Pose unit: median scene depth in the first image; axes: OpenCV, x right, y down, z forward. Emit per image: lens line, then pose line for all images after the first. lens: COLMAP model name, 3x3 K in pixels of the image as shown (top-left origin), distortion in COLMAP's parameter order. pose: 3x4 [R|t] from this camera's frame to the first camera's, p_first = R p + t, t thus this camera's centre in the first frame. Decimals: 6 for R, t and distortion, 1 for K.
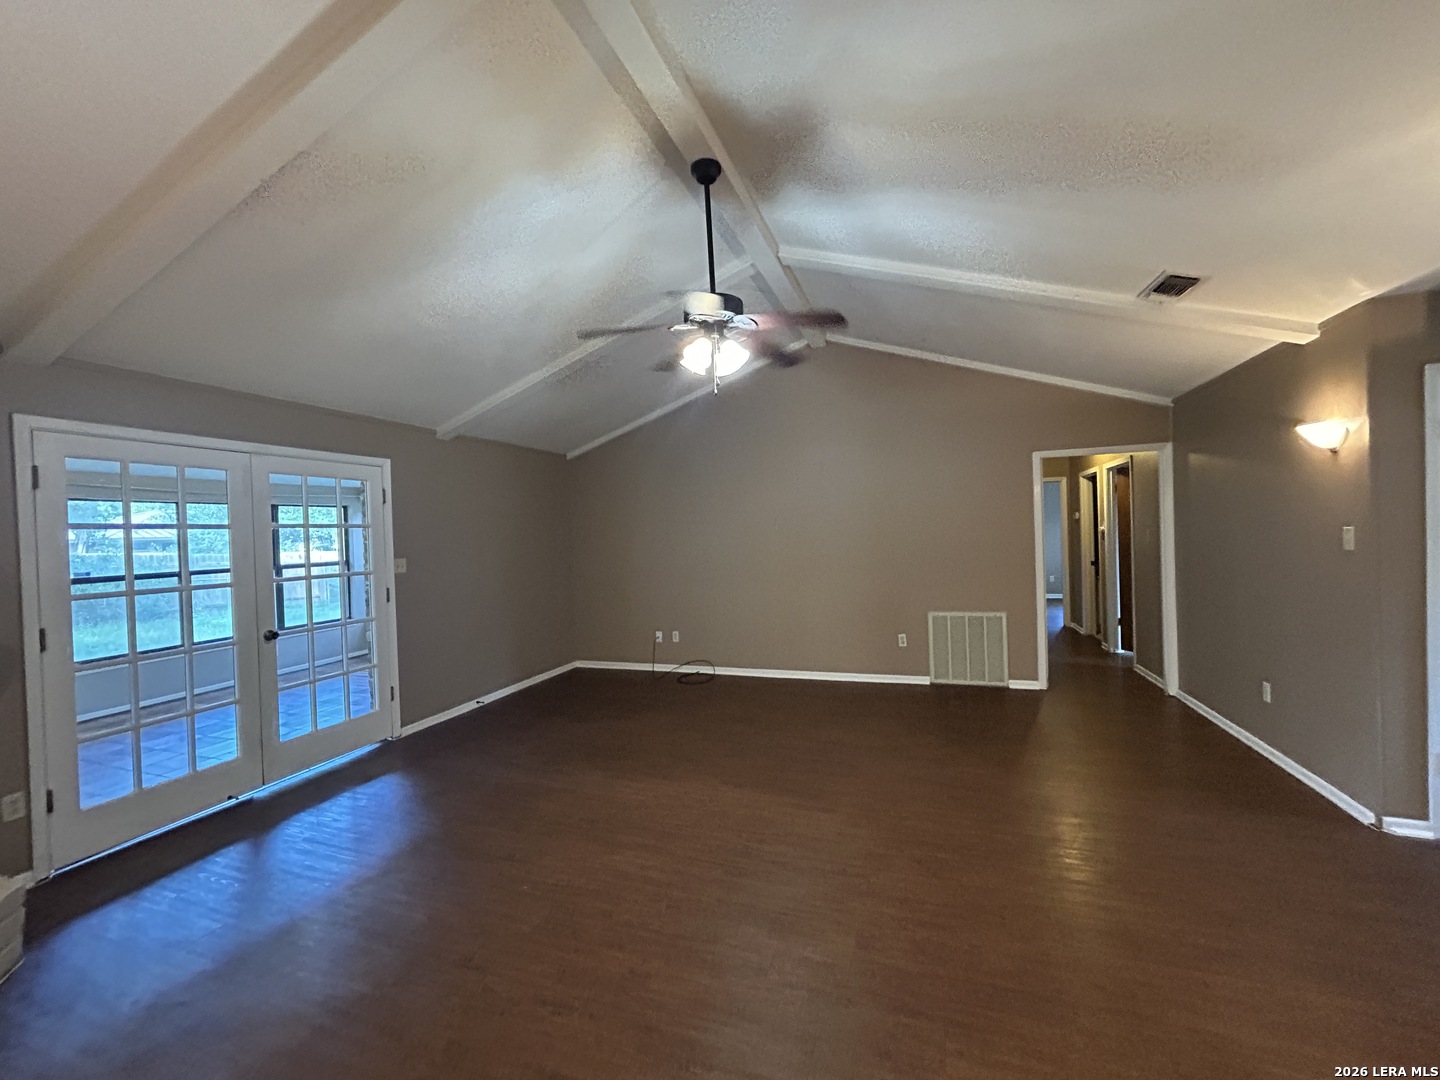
lens RADIAL K [[586.7, 0, 719.6], [0, 586.7, 538.1], [0, 0, 1]] dist [-0.000582, 0.000683]
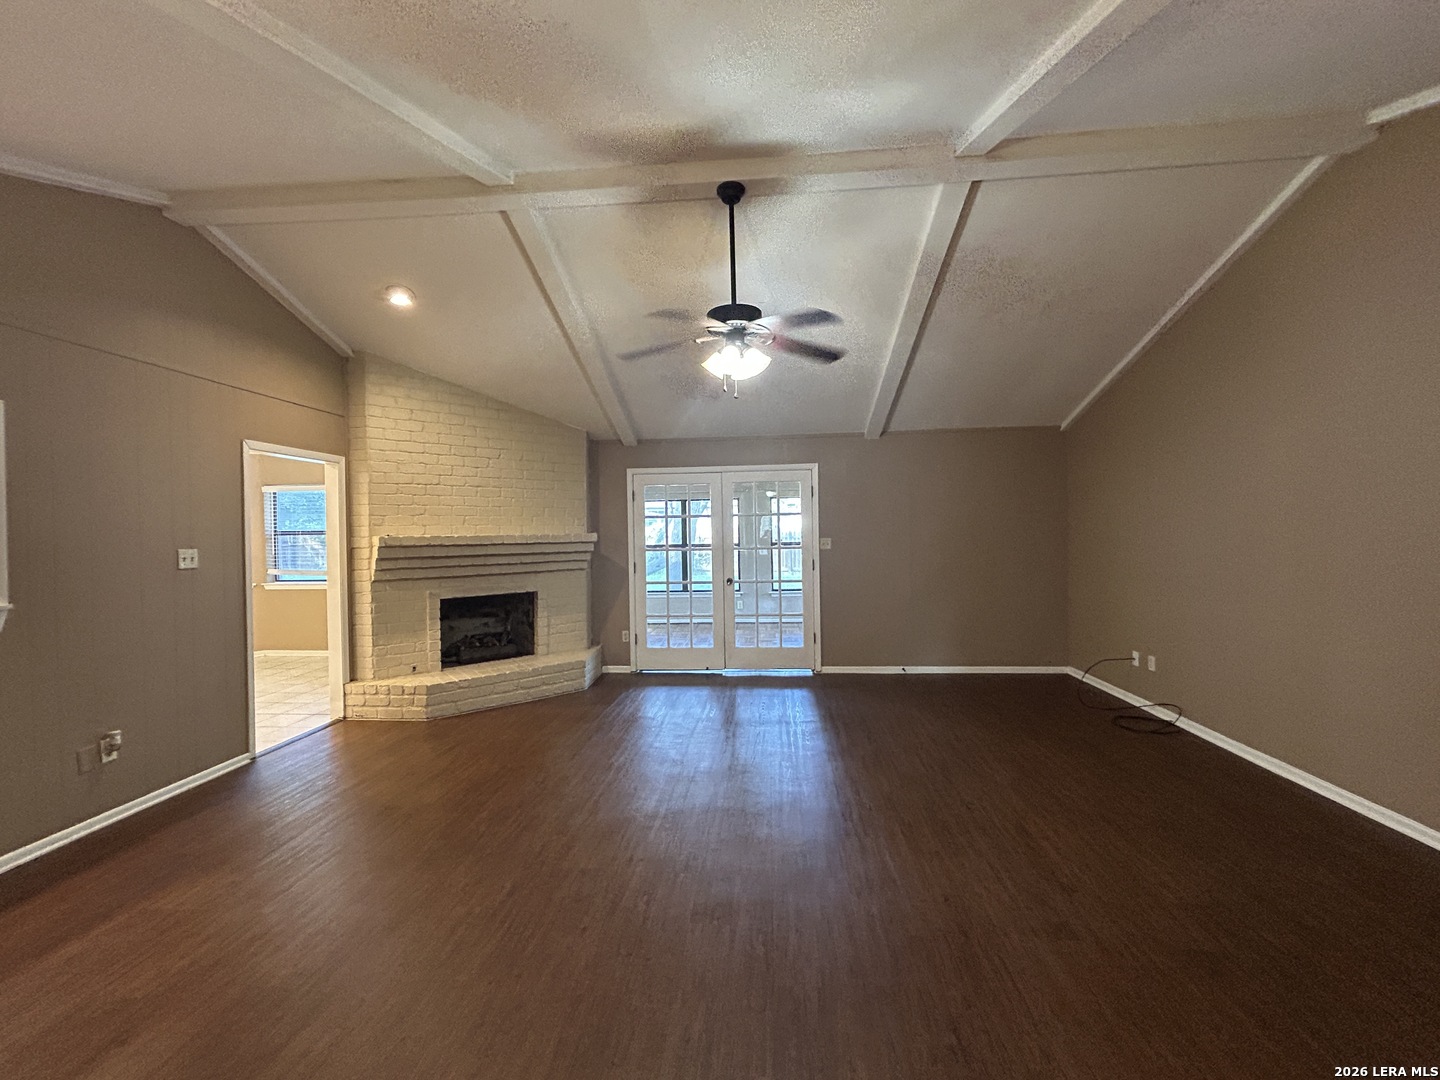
lens RADIAL K [[589.2, 0, 719.8], [0, 589.2, 538.5], [0, 0, 1]] dist [-0.001127, 0.000342]
pose [[0.252906, 0.039316, -0.966692, 0.675746], [0.001366, 0.999158, 0.040993, -0.018589], [0.967490, -0.011688, 0.252639, 0.444683]]
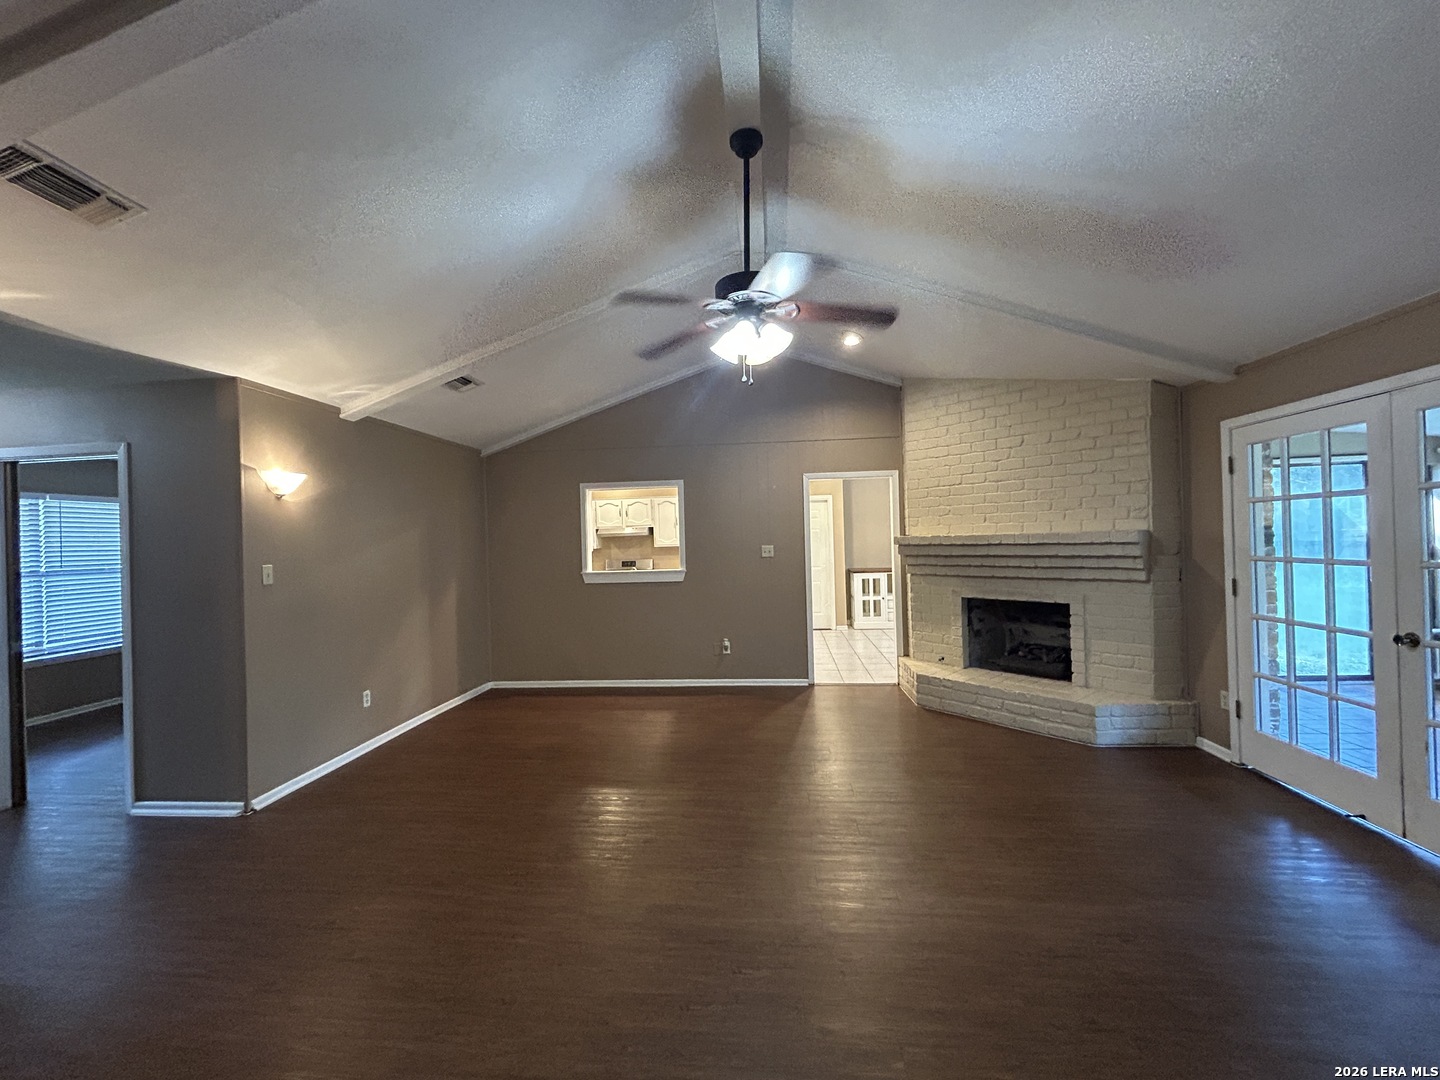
lens RADIAL K [[586.7, 0, 719.6], [0, 586.7, 538.1], [0, 0, 1]] dist [-0.000582, 0.000683]
pose [[-0.968335, 0.058765, -0.242641, 0.178203], [0.057539, 0.998269, 0.012144, -0.012658], [0.242935, -0.002202, -0.970040, 1.201683]]
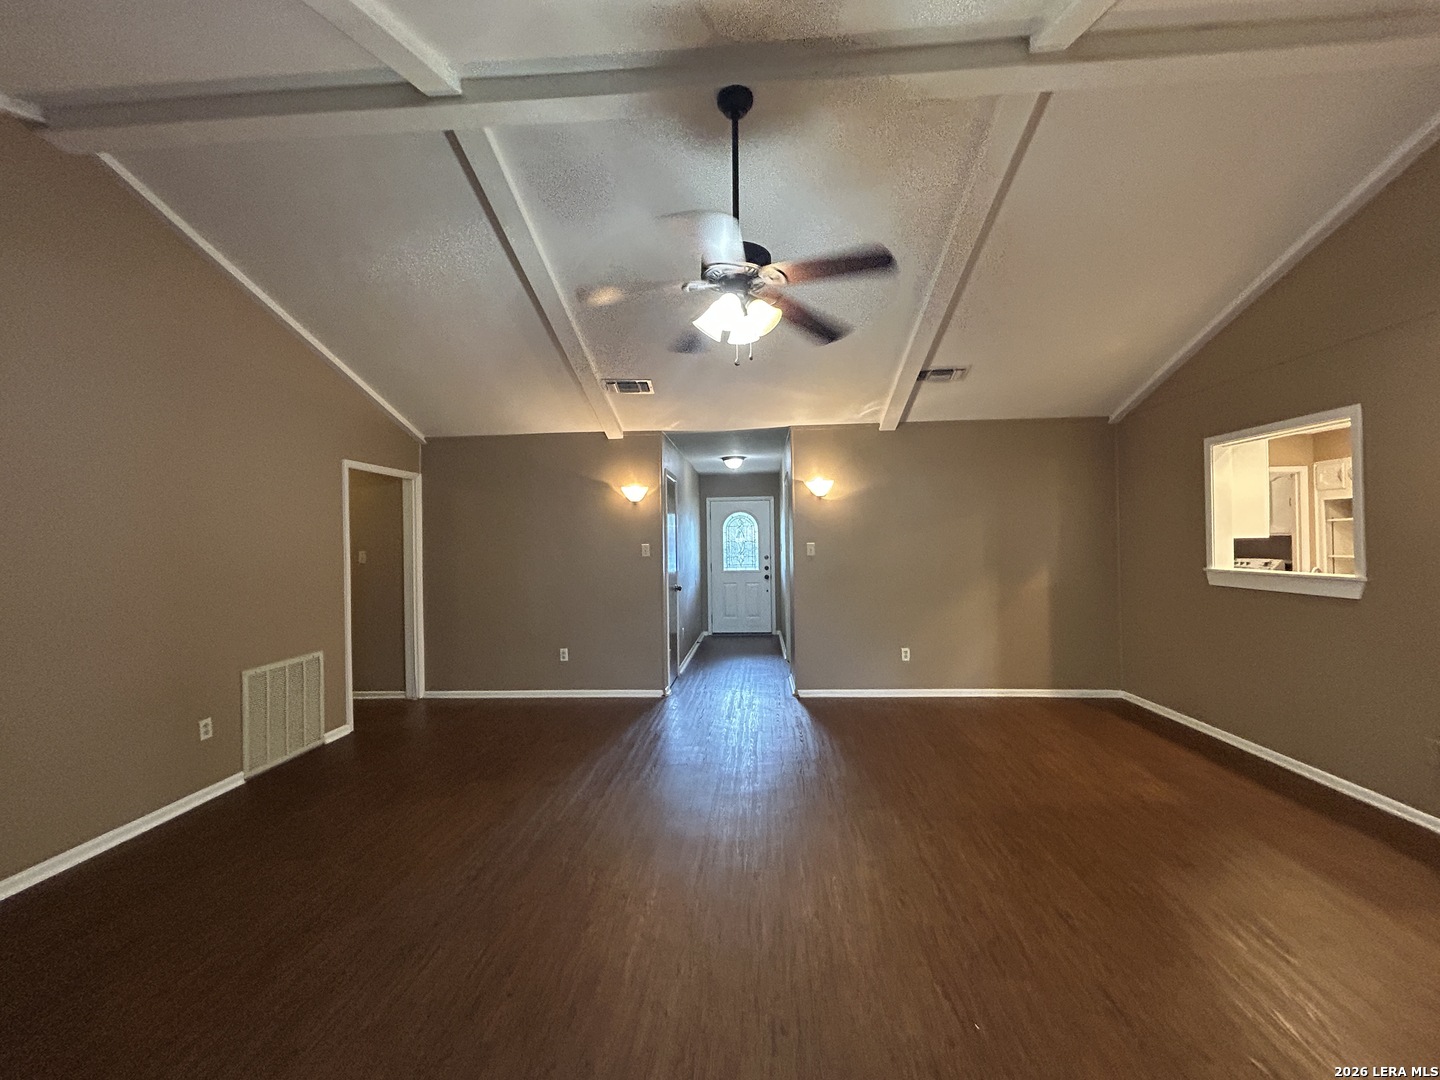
lens RADIAL K [[589.2, 0, 719.8], [0, 589.2, 538.5], [0, 0, 1]] dist [-0.001127, 0.000342]
pose [[-0.269586, 0.041354, 0.962088, -0.518157], [0.033528, 0.998875, -0.033540, 0.021954], [-0.962392, 0.023215, -0.270669, 0.810026]]
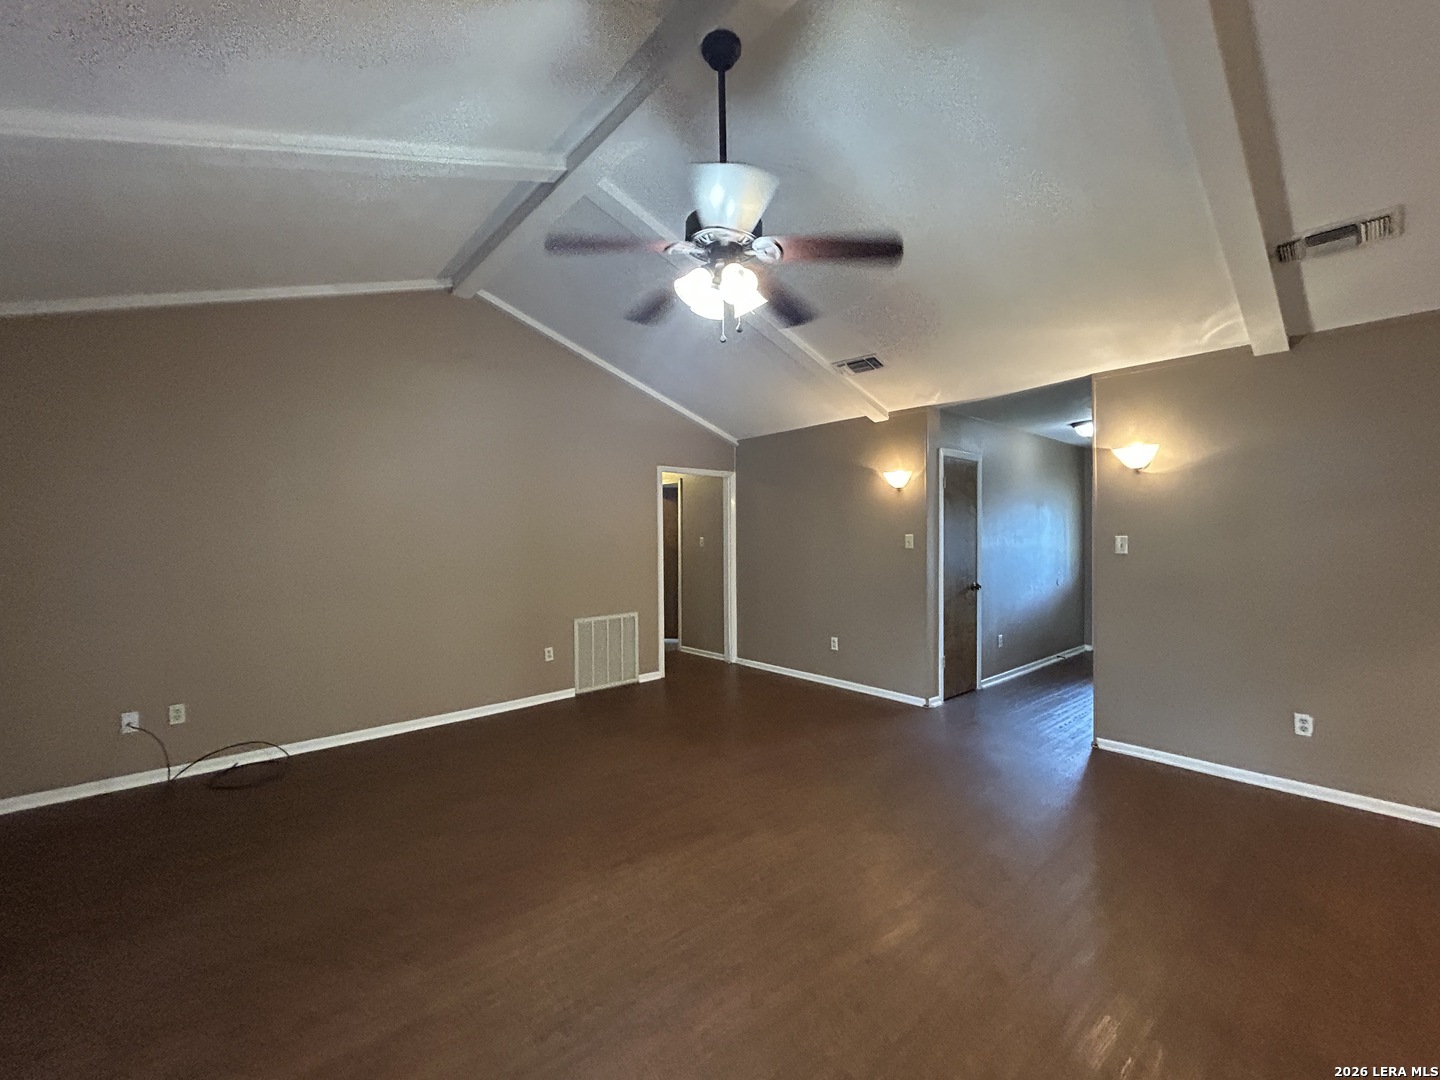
lens RADIAL K [[589.2, 0, 719.8], [0, 589.2, 538.5], [0, 0, 1]] dist [-0.001127, 0.000342]
pose [[0.492099, 0.022676, 0.870244, -0.436701], [-0.002215, 0.999690, -0.024796, 0.022943], [-0.870536, 0.010275, 0.491997, 0.401414]]
